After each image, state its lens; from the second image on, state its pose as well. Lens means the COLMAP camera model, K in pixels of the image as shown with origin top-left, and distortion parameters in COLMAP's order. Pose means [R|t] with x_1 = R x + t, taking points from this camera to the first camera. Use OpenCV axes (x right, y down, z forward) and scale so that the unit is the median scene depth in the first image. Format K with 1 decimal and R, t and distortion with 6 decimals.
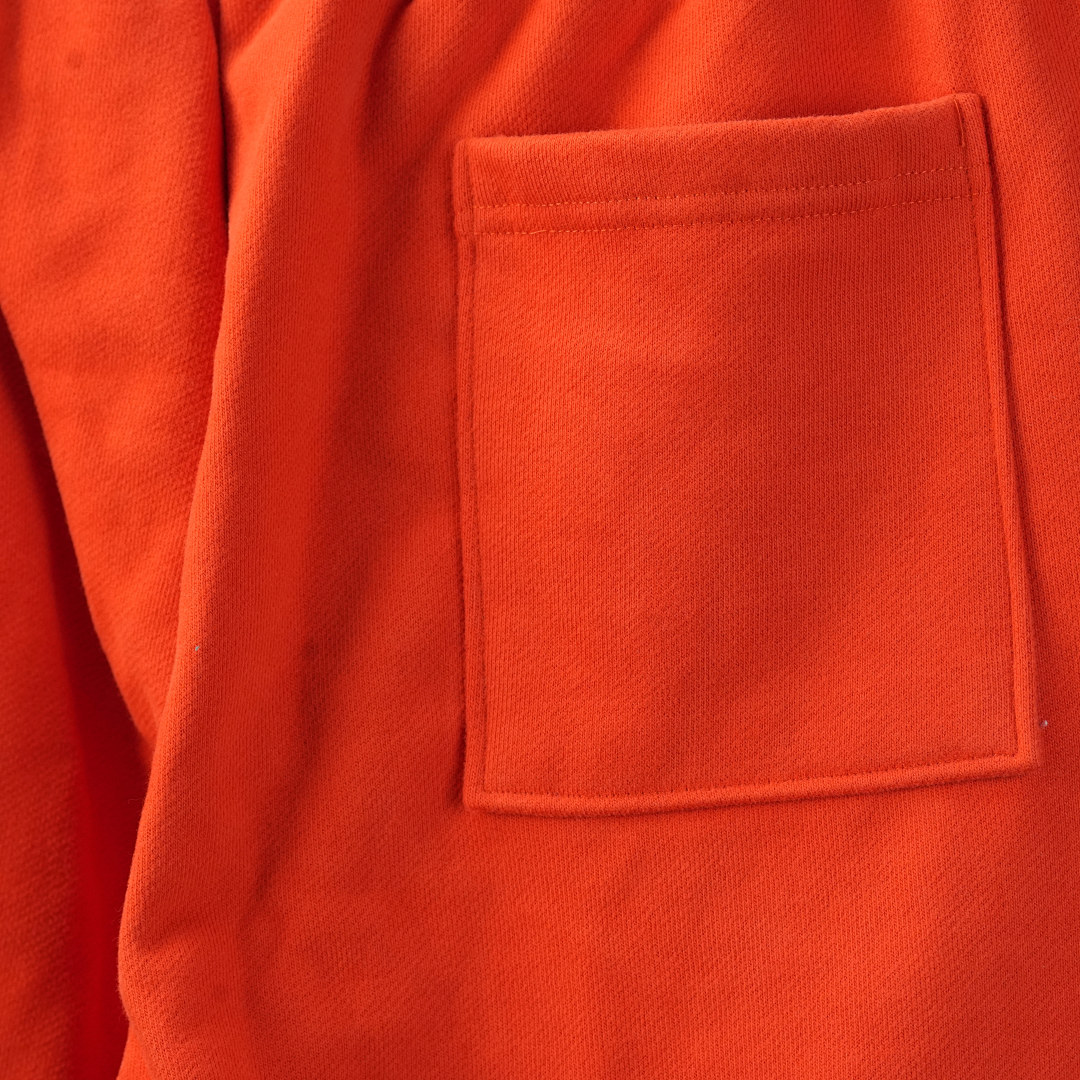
lens RADIAL K [[3333.2, 0, 534.5], [0, 3333.2, 537.8], [0, 0, 1]] dist [0.063024, 0.000000]
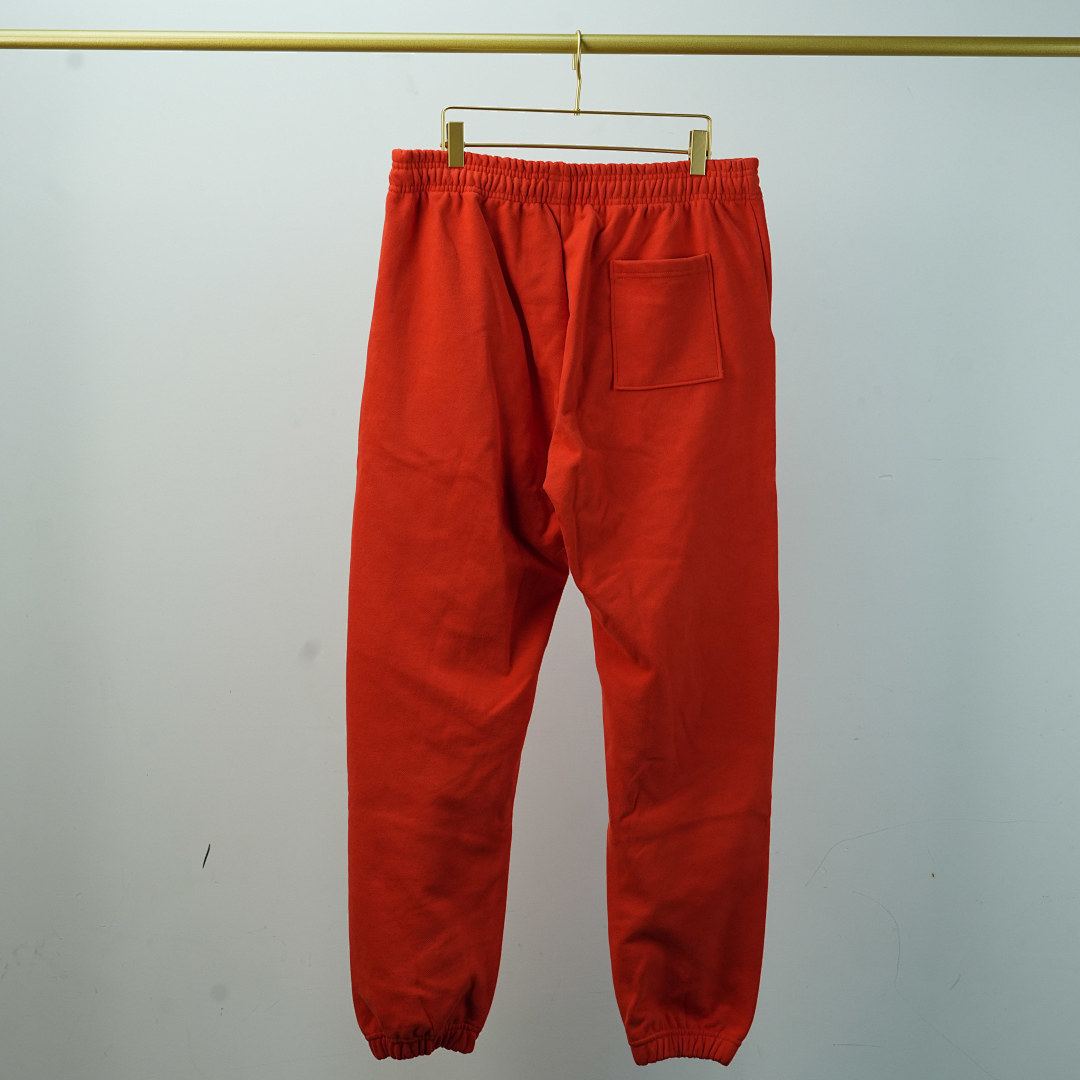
lens RADIAL K [[3333.2, 0, 540.5], [0, 3333.2, 535.6], [0, 0, 1]] dist [0.063024, 0.000000]
pose [[0.948477, -0.020130, 0.316206, -1.796926], [0.011929, 0.999541, 0.027850, 0.164411], [-0.316622, -0.022643, 0.948282, -3.935015]]
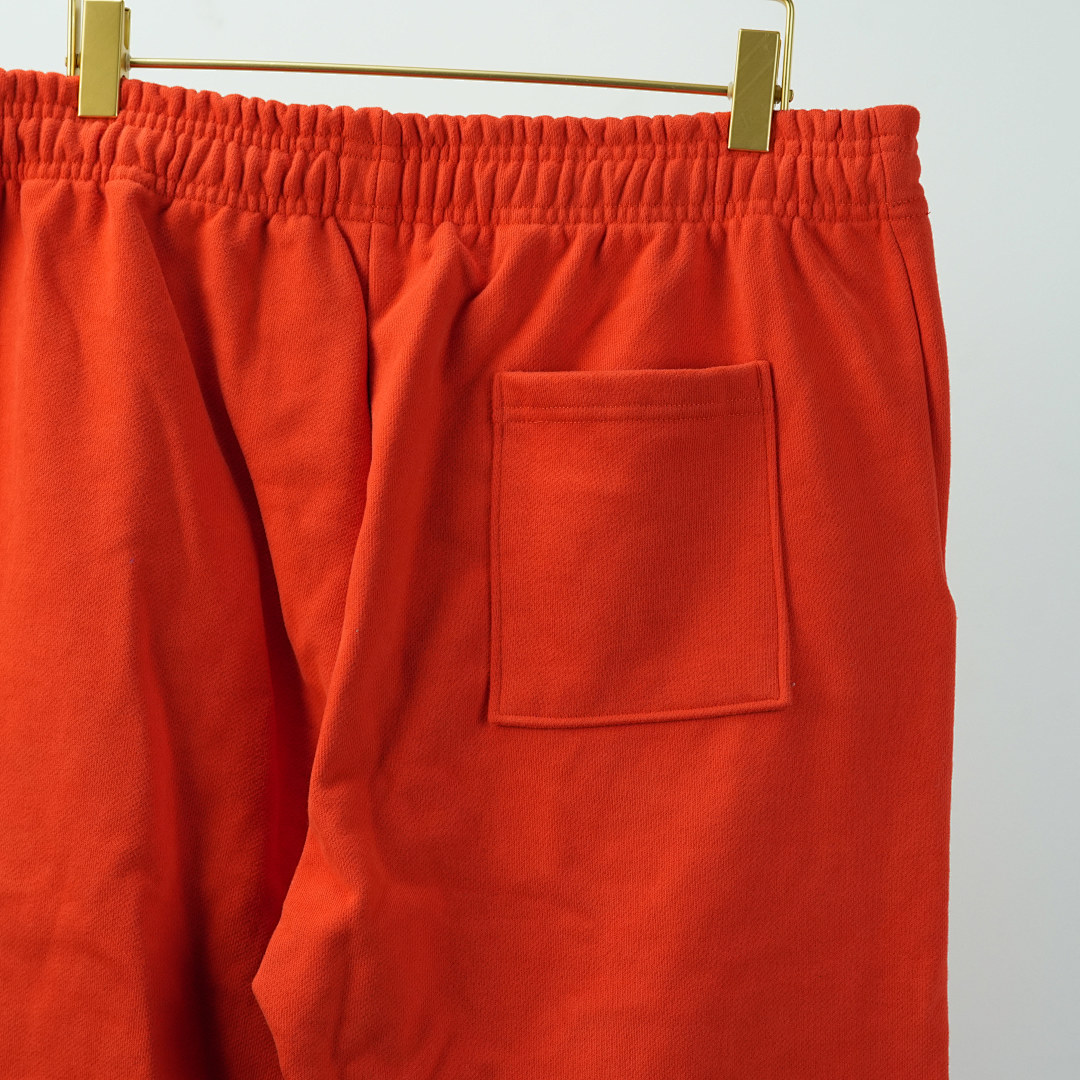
lens RADIAL K [[3333.2, 0, 545.1], [0, 3333.2, 546.0], [0, 0, 1]] dist [0.063024, 0.000000]
pose [[0.994292, 0.038598, 0.099463, -0.183704], [-0.032262, 0.997393, -0.064544, 0.103186], [-0.101695, 0.060967, 0.992946, -0.900687]]
